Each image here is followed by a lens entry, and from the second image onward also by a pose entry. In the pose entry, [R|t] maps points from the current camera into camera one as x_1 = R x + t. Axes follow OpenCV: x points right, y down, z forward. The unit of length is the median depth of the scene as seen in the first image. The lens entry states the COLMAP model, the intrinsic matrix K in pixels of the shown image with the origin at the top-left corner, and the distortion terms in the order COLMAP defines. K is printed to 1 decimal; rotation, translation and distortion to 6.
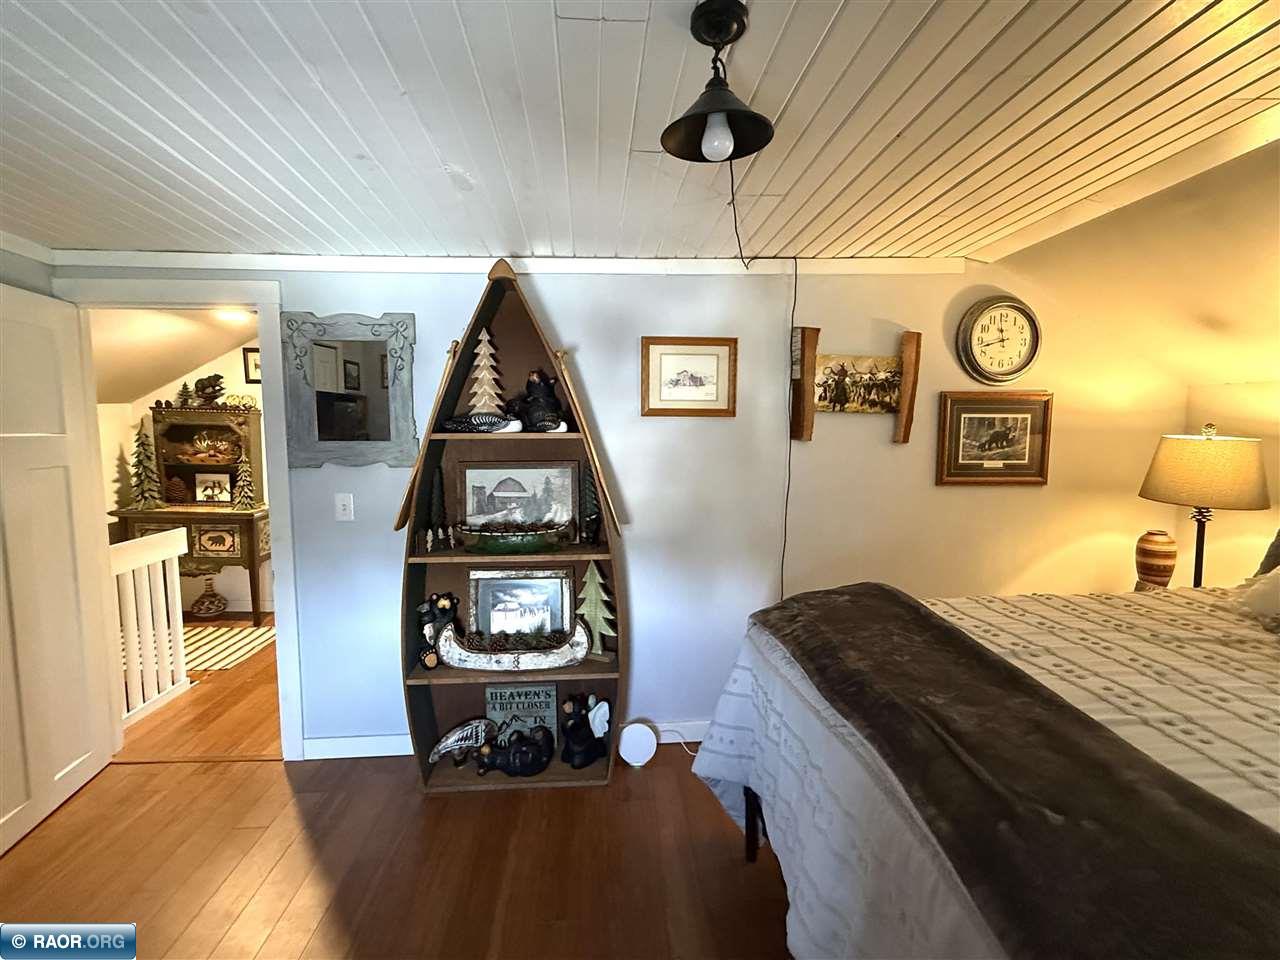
lens RADIAL K [[616.7, 0, 641.5], [0, 616.7, 483.4], [0, 0, 1]] dist [0.004671, 0.000240]
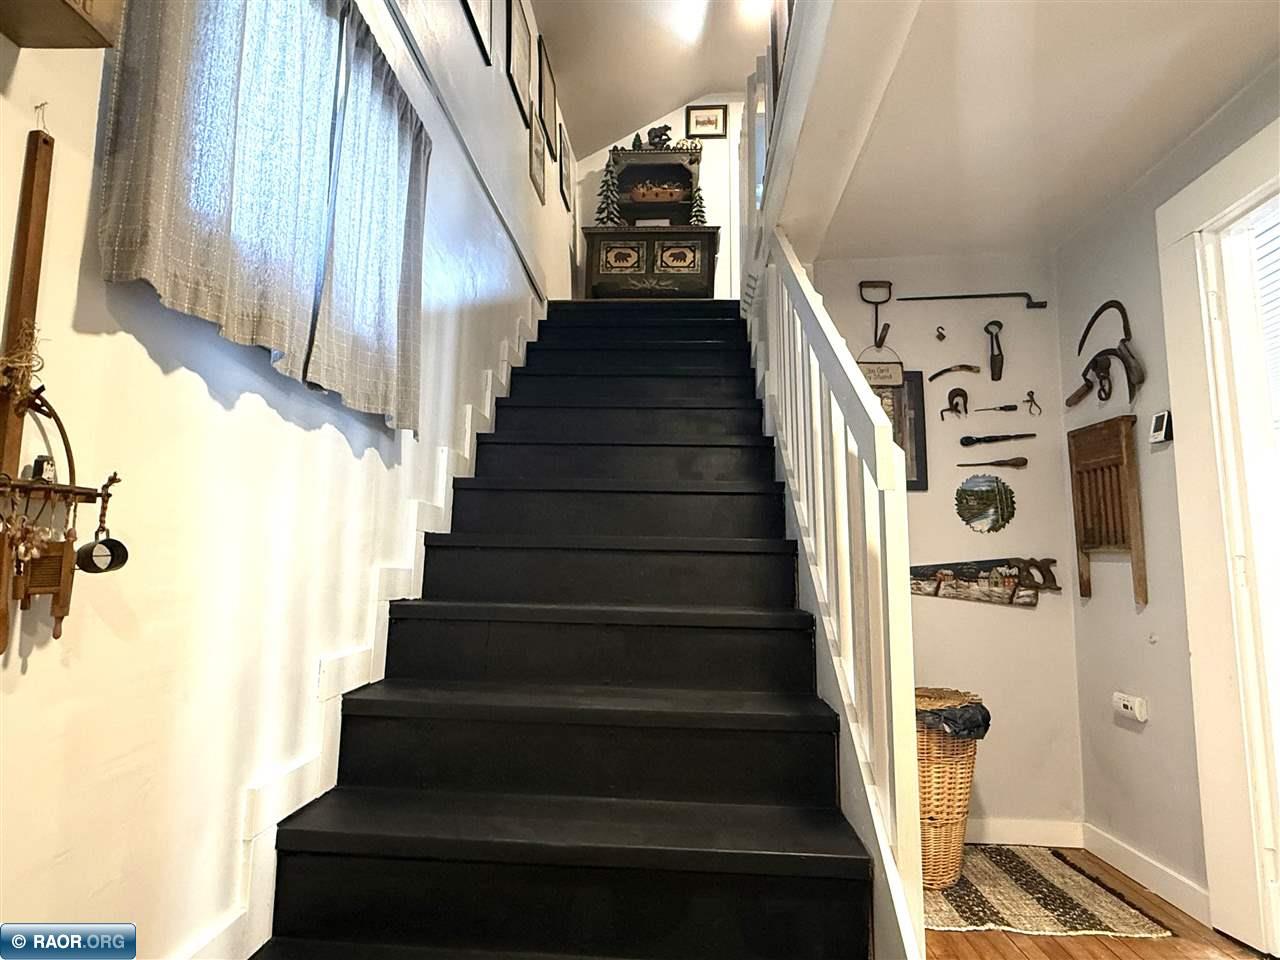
lens RADIAL K [[721.5, 0, 636.8], [0, 721.5, 478.6], [0, 0, 1]] dist [-0.001496, 0.001188]
pose [[0.989308, -0.008963, -0.145562, -0.572919], [-0.023228, 0.975685, -0.217943, 0.673005], [0.143976, 0.218994, 0.965045, -0.042226]]
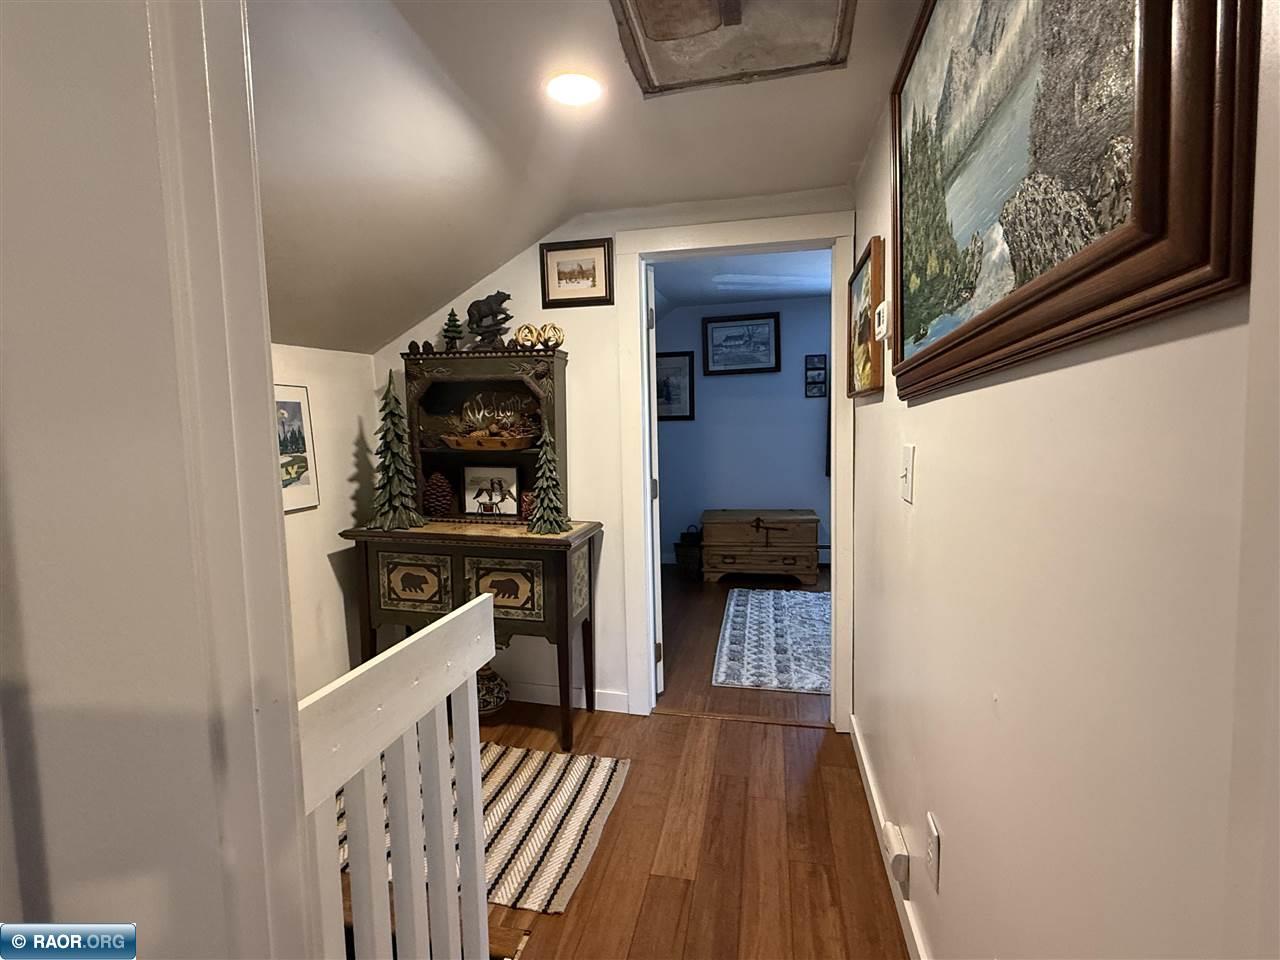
lens RADIAL K [[616.7, 0, 638.4], [0, 616.7, 484.0], [0, 0, 1]] dist [0.004671, 0.000240]
pose [[0.959228, 0.000229, -0.282634, -0.410215], [-0.002547, 0.999966, -0.007835, 0.004658], [0.282622, 0.008235, 0.959196, 0.499002]]
